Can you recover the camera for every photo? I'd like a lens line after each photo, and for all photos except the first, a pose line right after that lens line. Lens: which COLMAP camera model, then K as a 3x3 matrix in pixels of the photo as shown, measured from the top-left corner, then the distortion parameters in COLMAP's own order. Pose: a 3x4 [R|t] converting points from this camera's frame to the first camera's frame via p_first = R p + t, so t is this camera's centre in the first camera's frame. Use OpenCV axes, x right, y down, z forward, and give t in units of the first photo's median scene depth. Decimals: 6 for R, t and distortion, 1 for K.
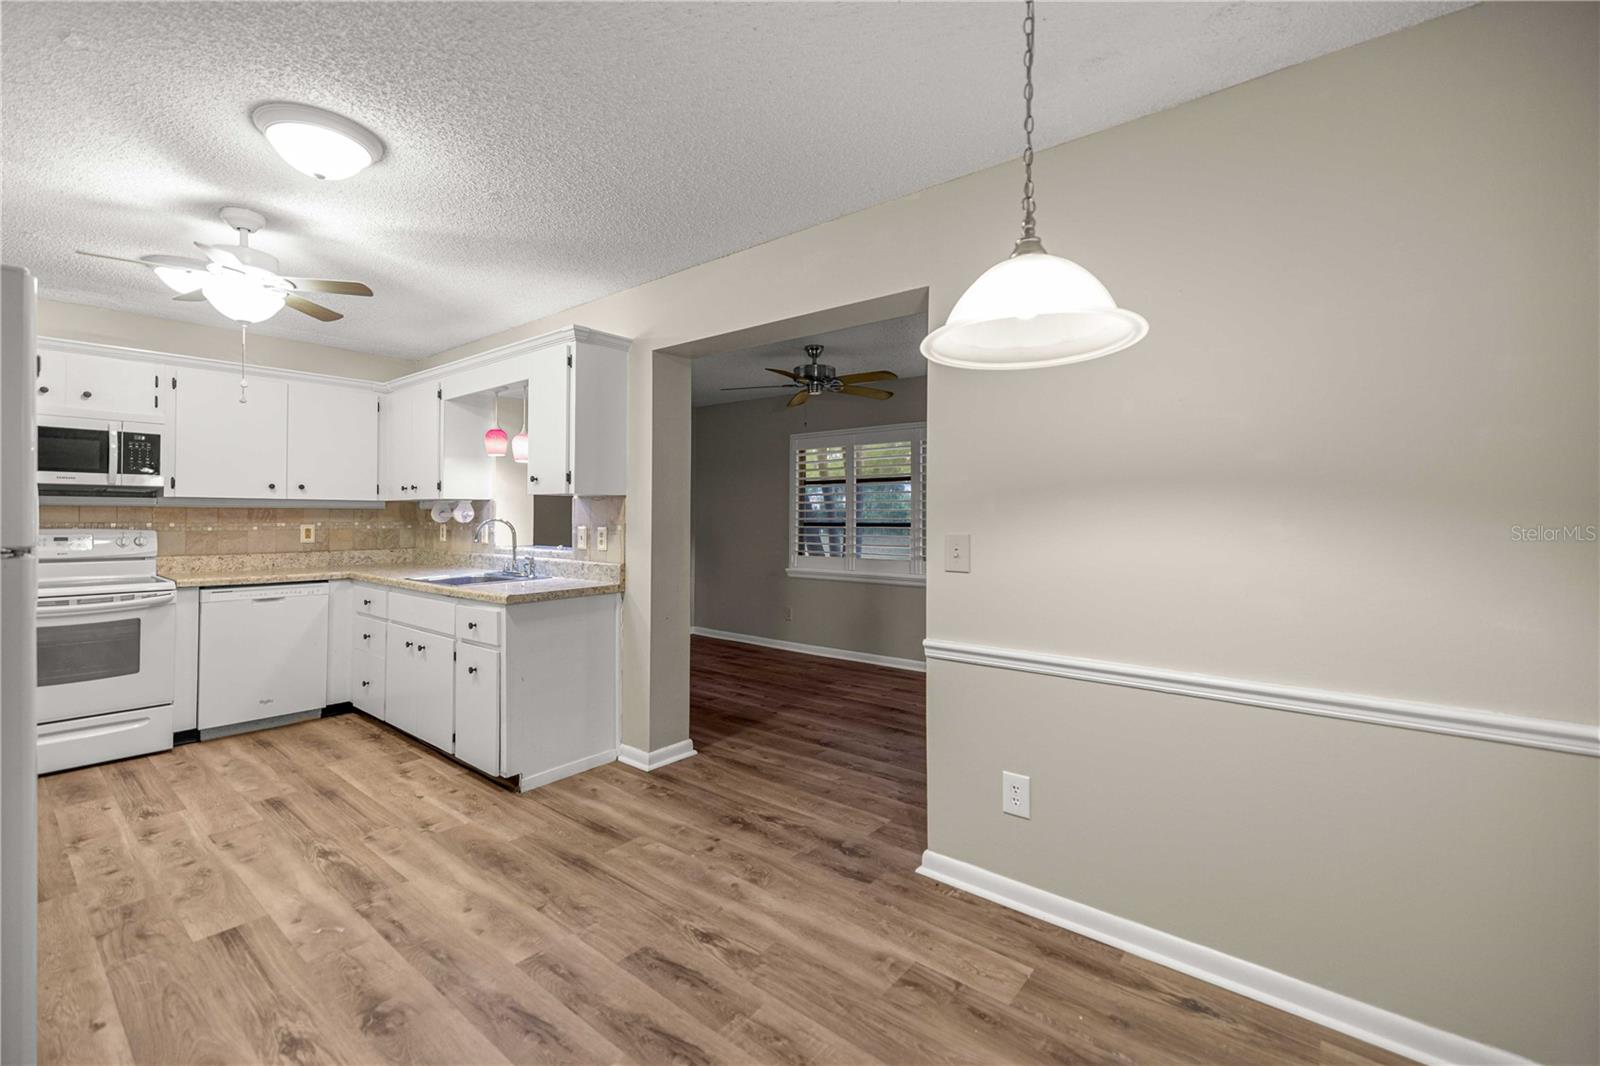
lens RADIAL K [[683.1, 0, 792.3], [0, 683.1, 516.2], [0, 0, 1]] dist [0.002294, 0.000330]
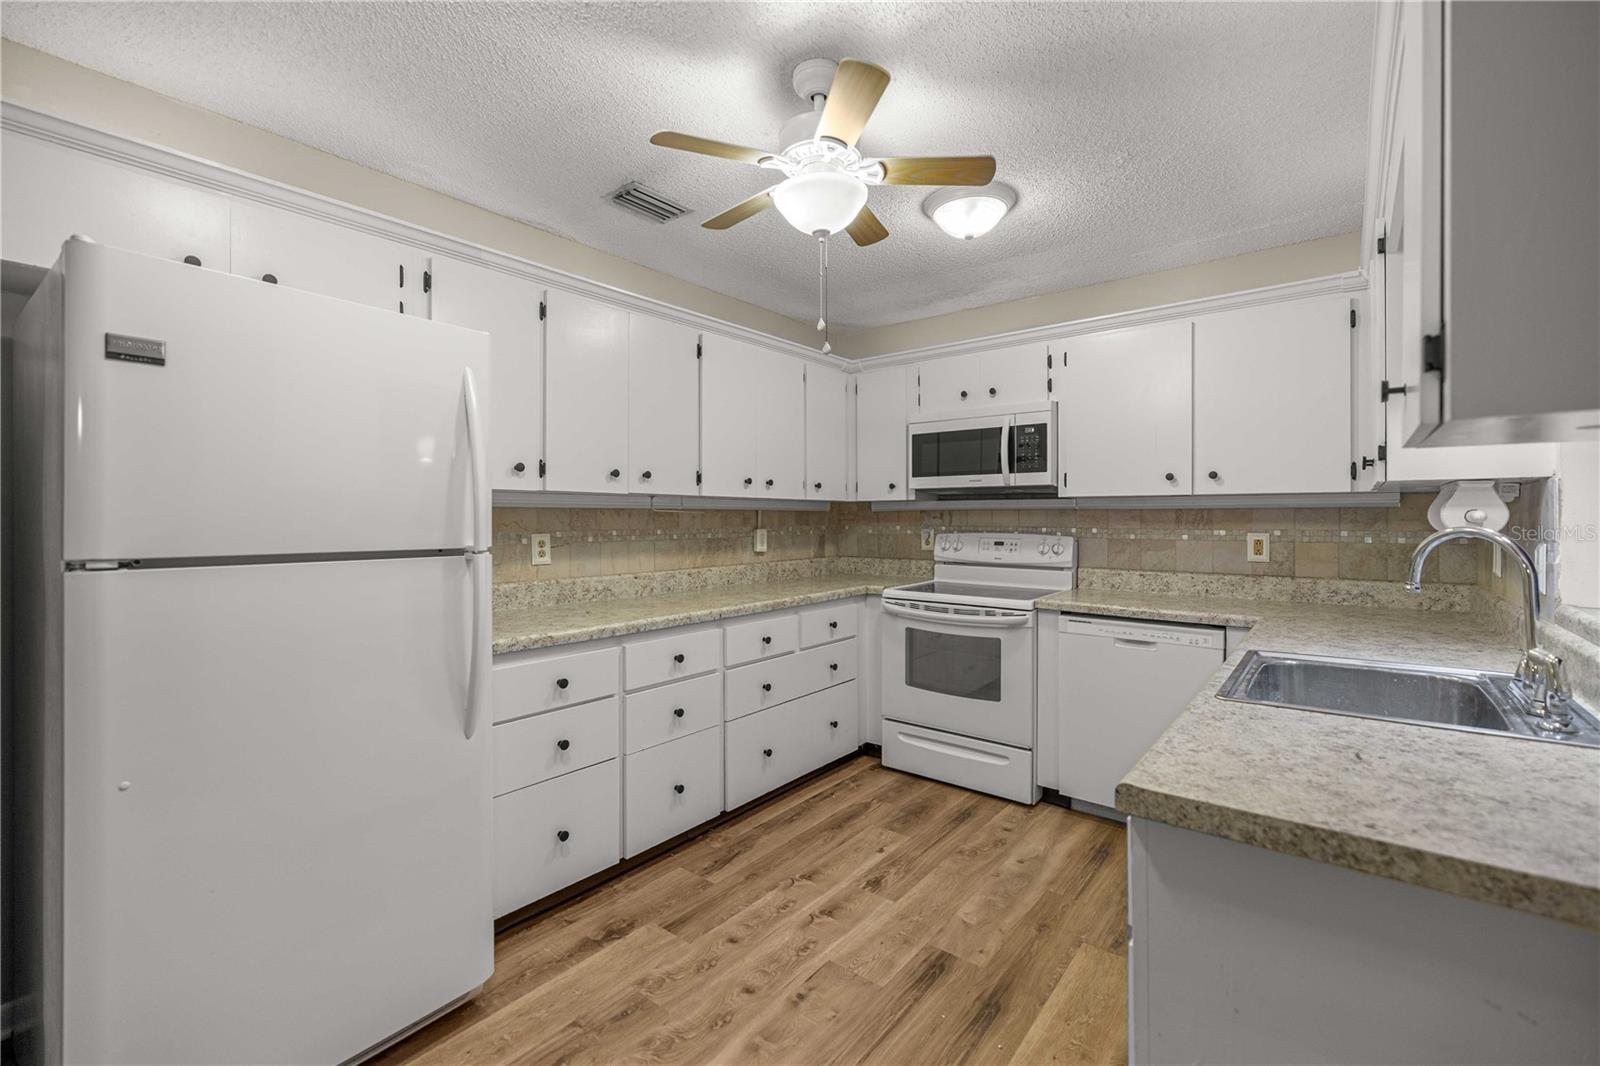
lens RADIAL K [[683.1, 0, 792.3], [0, 683.1, 516.2], [0, 0, 1]] dist [0.002294, 0.000330]
pose [[0.018955, -0.005188, -0.999807, -0.092796], [0.000153, 0.999987, -0.005186, -0.000774], [0.999820, -0.000055, 0.018955, 0.687504]]
